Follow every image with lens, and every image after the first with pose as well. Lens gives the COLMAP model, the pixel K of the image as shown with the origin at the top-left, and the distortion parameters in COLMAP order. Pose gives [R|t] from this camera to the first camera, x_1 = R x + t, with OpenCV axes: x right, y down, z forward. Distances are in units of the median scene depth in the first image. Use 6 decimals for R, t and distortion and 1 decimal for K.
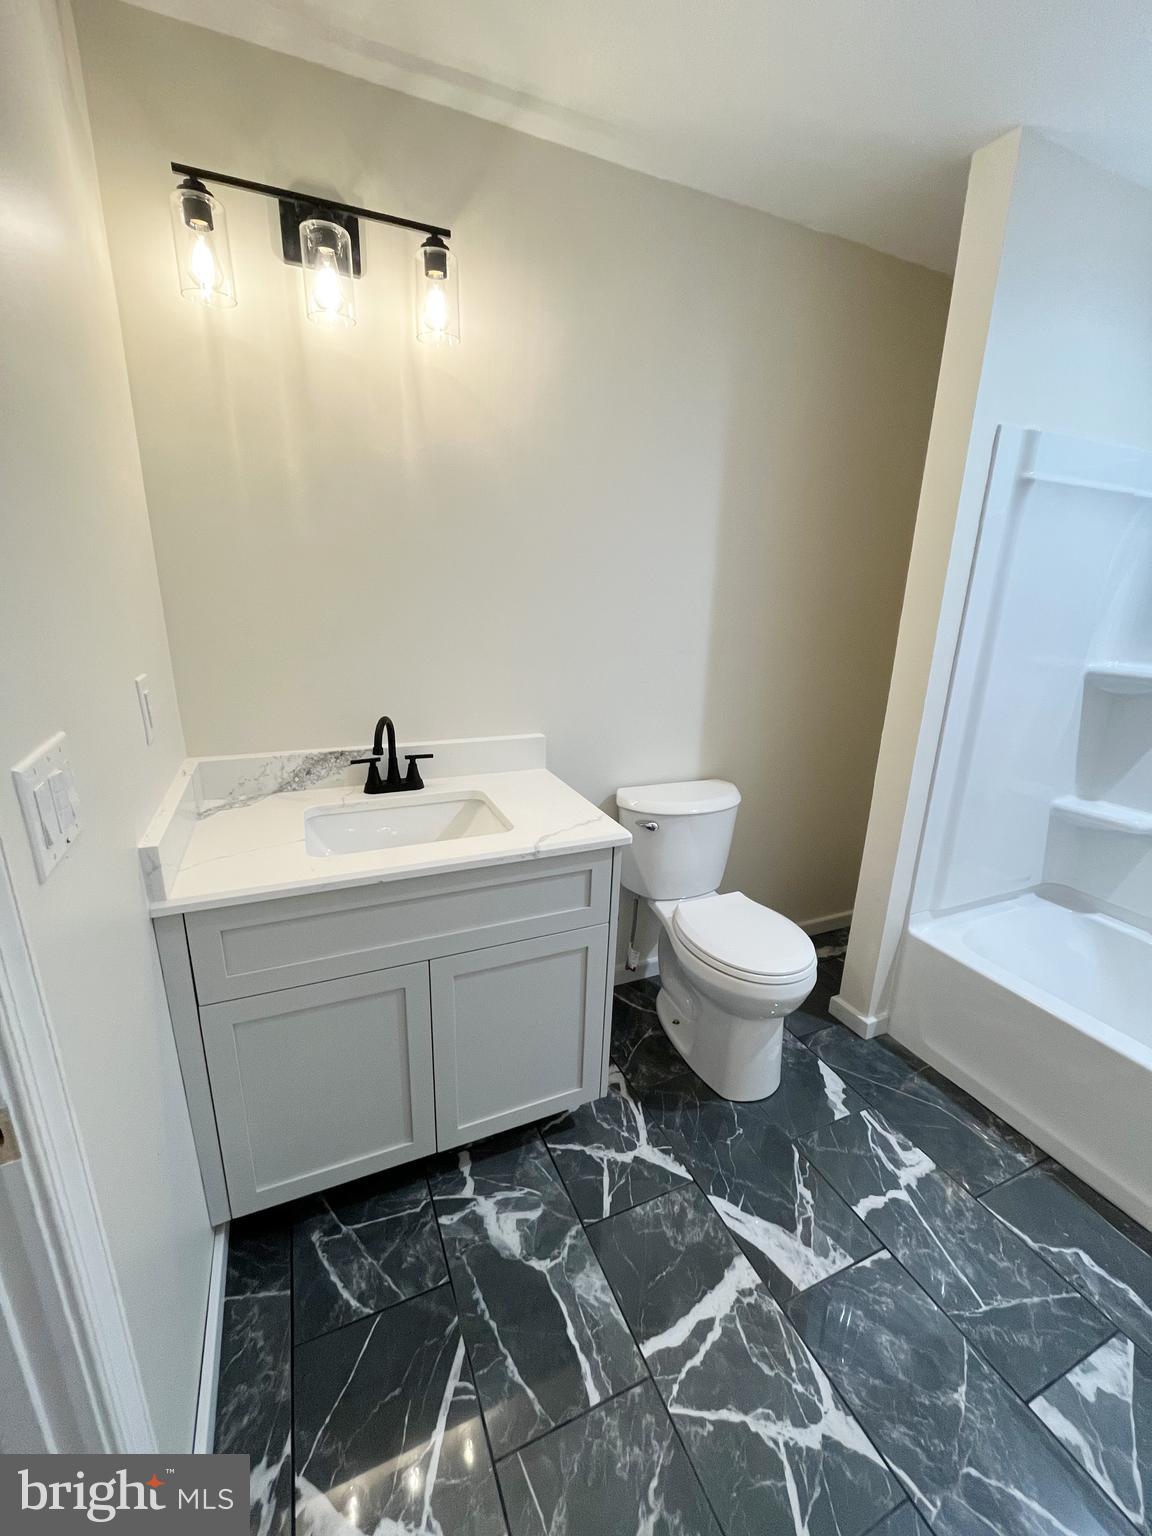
lens RADIAL K [[622.1, 0, 576.0], [0, 622.1, 768.0], [0, 0, 1]] dist [-0.000729, -0.000322]
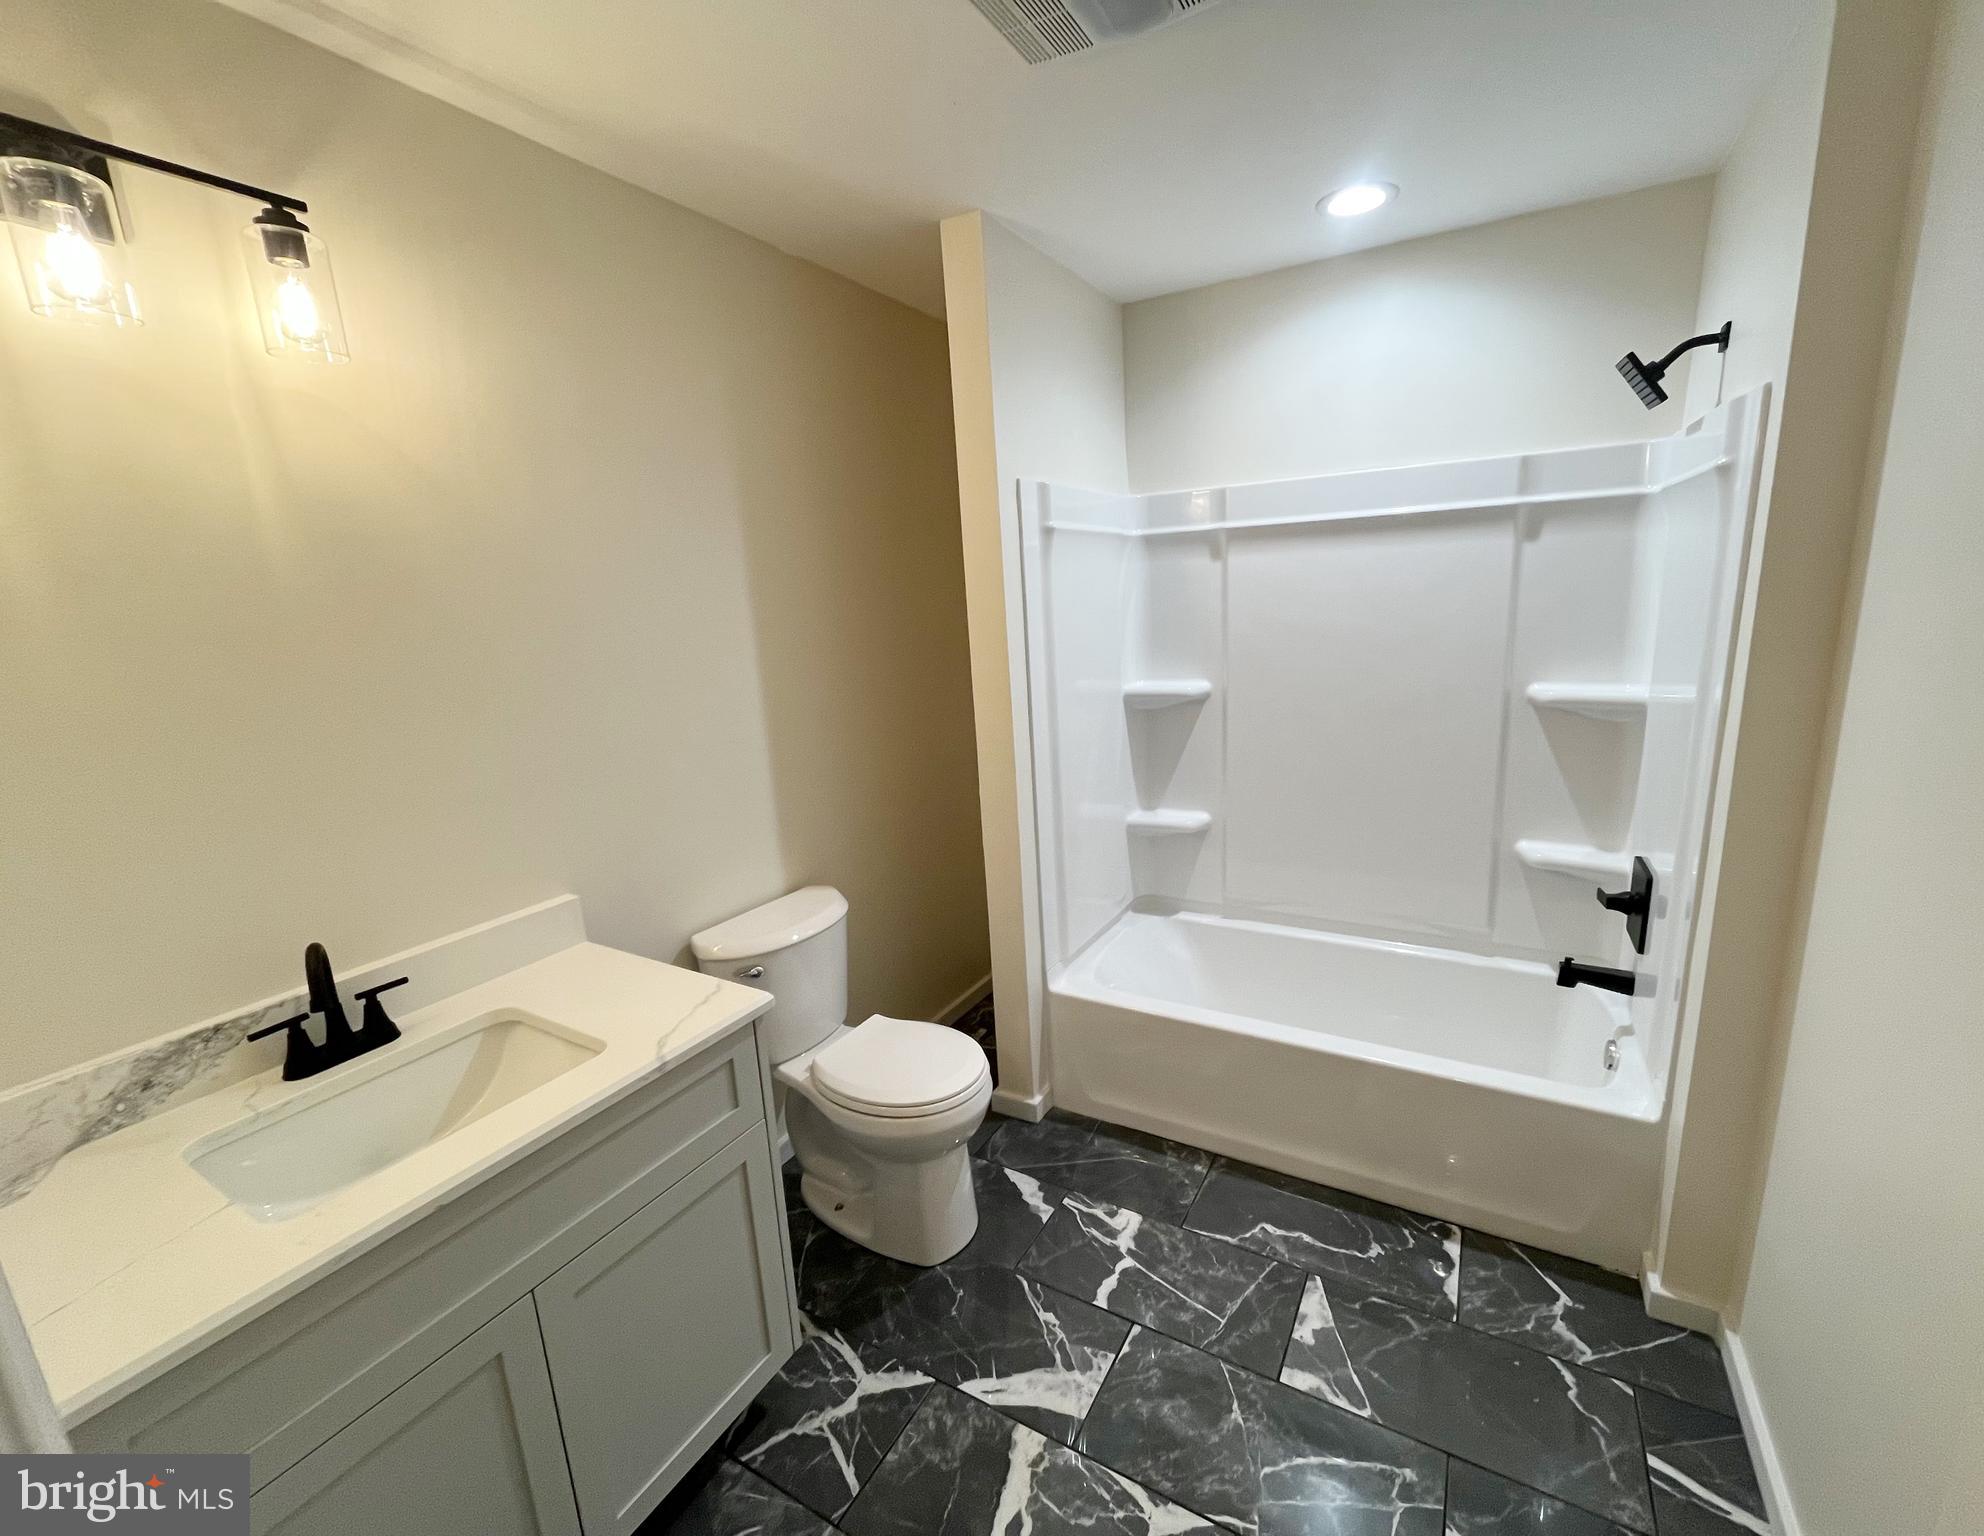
lens RADIAL K [[826.1, 0, 1030.4], [0, 826.1, 770.5], [0, 0, 1]] dist [-0.003865, -0.000847]
pose [[0.797269, -0.189714, 0.573036, -0.174870], [0.232162, 0.972677, -0.000986, -0.082187], [-0.557192, 0.133823, 0.819529, -0.059390]]
